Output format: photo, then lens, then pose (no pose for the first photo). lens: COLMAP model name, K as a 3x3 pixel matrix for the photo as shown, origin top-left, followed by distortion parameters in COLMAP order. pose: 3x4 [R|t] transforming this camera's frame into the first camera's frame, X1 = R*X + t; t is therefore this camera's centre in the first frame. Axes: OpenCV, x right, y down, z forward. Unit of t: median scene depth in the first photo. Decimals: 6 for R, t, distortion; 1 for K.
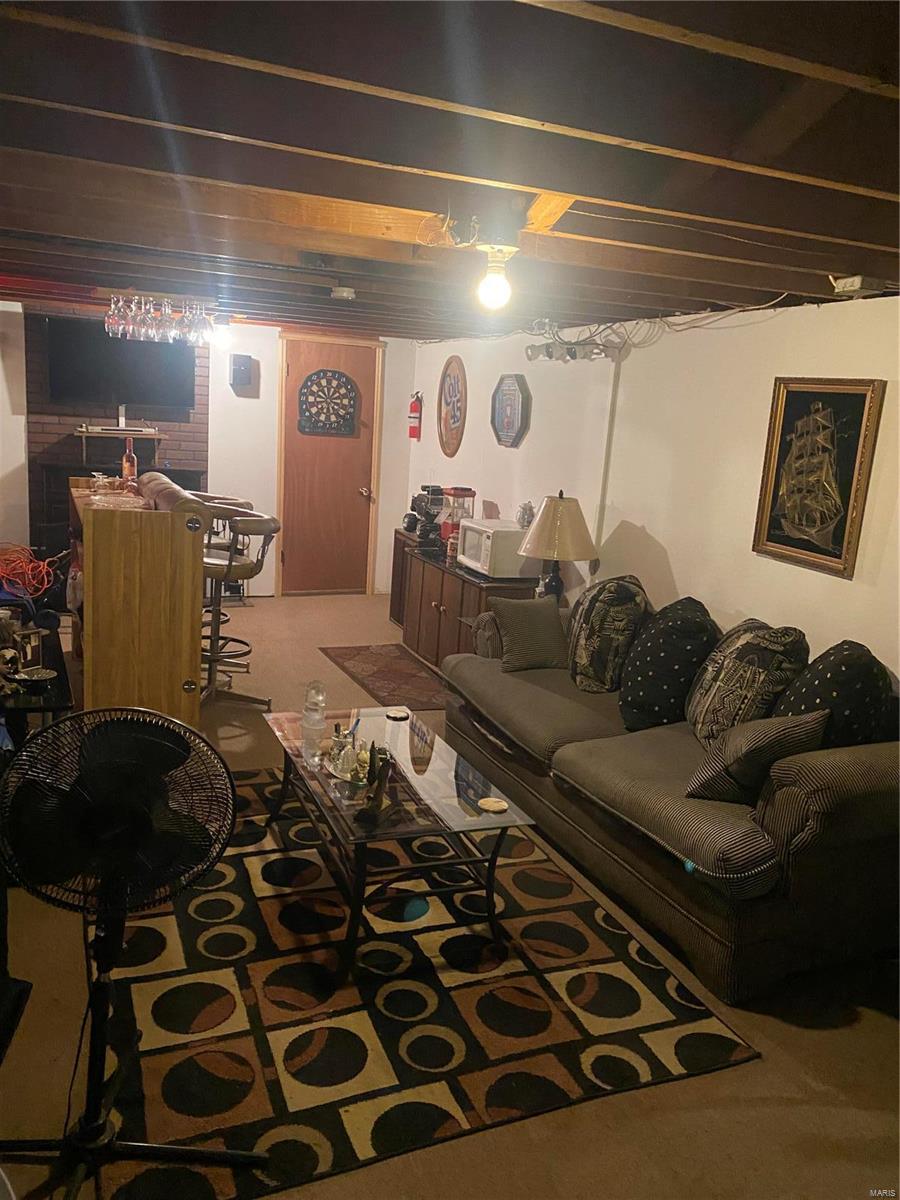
lens RADIAL K [[900.9, 0, 459.5], [0, 900.9, 605.4], [0, 0, 1]] dist [0.031235, -0.054531]
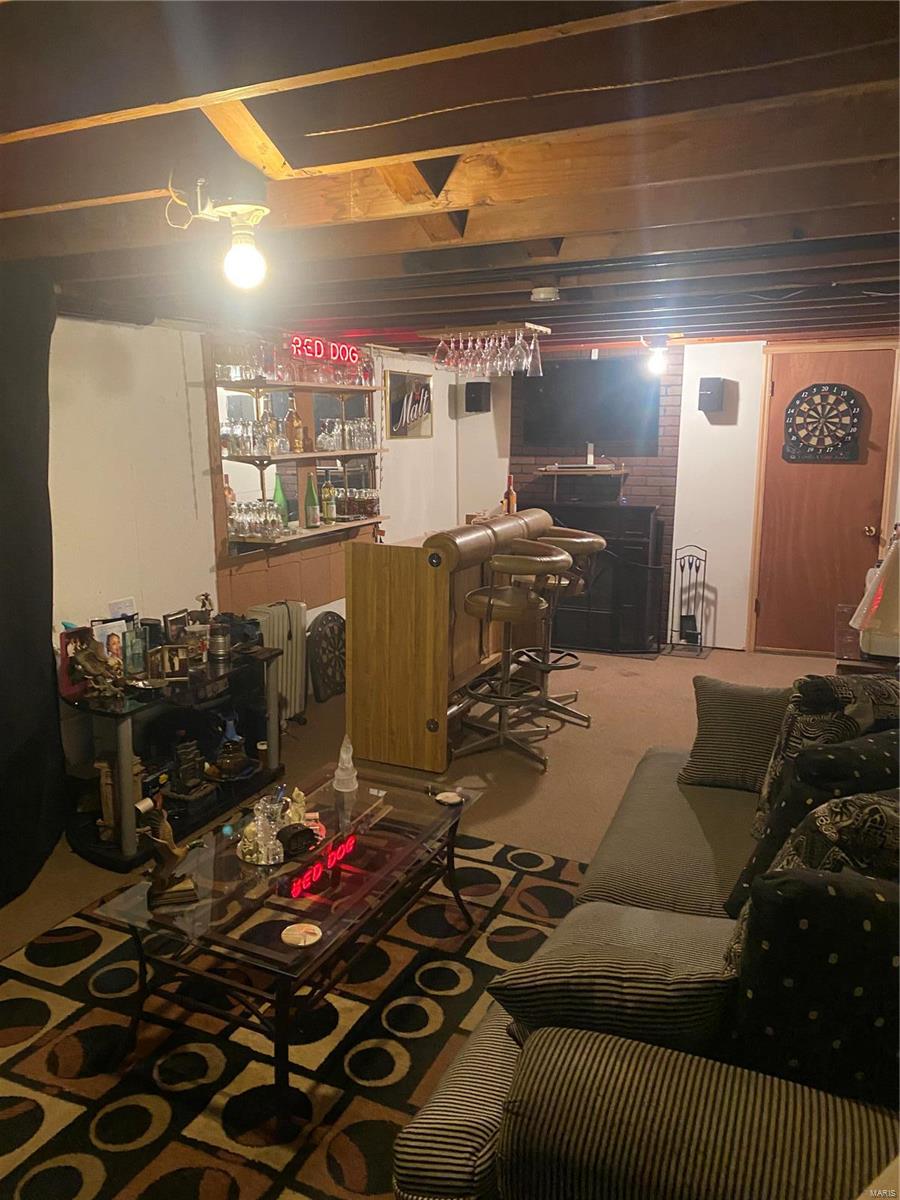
lens RADIAL K [[900.9, 0, 444.0], [0, 900.9, 599.3], [0, 0, 1]] dist [0.031235, -0.054531]
pose [[0.671548, 0.064818, -0.738120, 0.272874], [-0.103854, 0.994567, -0.007149, -0.026066], [0.733646, 0.081457, 0.674631, 0.230187]]
